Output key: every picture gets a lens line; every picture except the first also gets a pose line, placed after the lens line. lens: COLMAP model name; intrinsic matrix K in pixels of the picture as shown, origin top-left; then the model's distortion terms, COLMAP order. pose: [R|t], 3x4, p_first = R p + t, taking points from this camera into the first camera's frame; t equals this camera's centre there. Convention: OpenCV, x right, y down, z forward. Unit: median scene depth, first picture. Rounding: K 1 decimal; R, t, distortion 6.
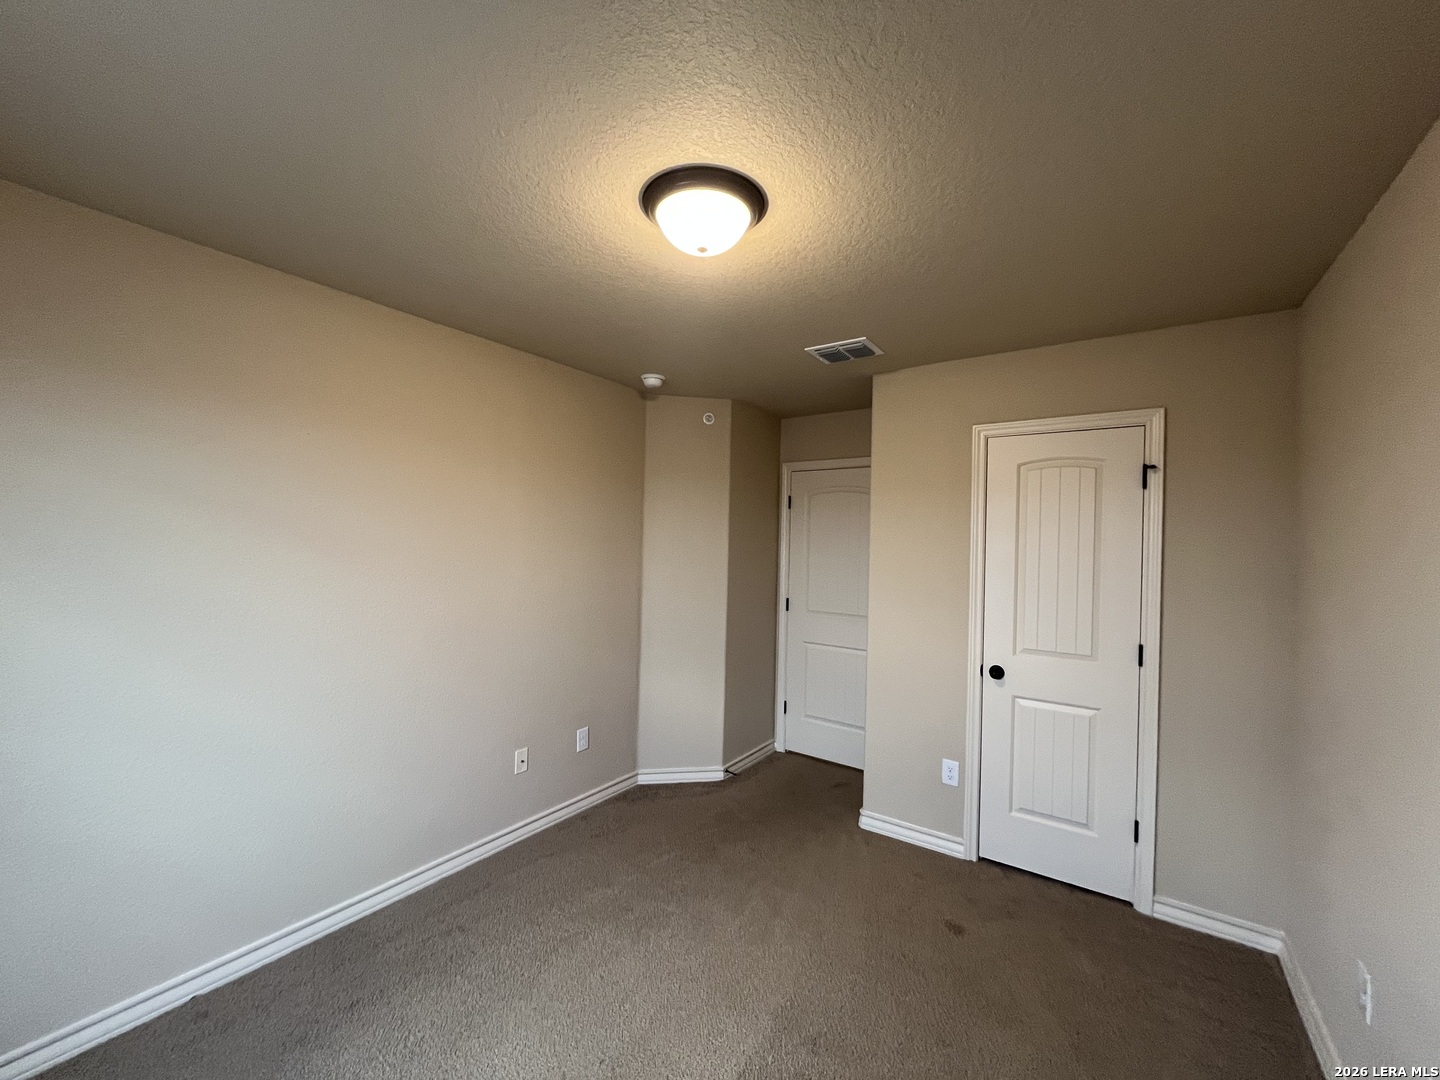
lens RADIAL K [[578.7, 0, 705.0], [0, 578.7, 539.0], [0, 0, 1]] dist [-0.002186, 0.000372]
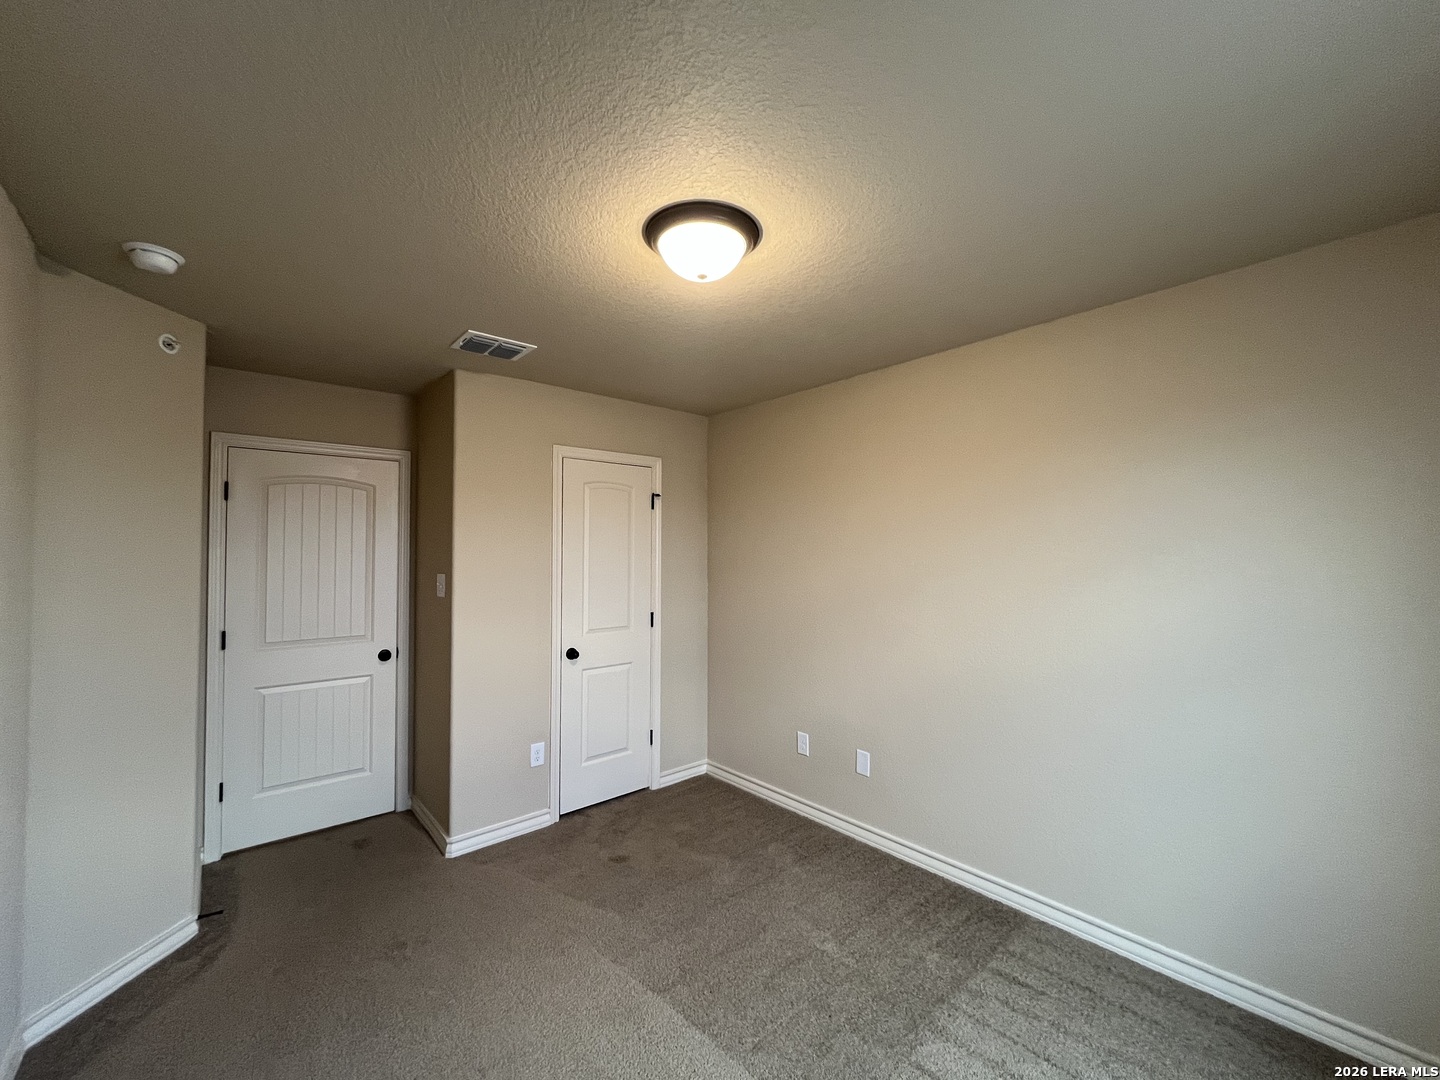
lens RADIAL K [[578.7, 0, 727.2], [0, 578.7, 536.4], [0, 0, 1]] dist [-0.002186, 0.000372]
pose [[0.224337, 0.005987, 0.974493, -0.614132], [0.003902, 0.999968, -0.007041, -0.003577], [-0.974504, 0.005382, 0.224306, 0.423981]]
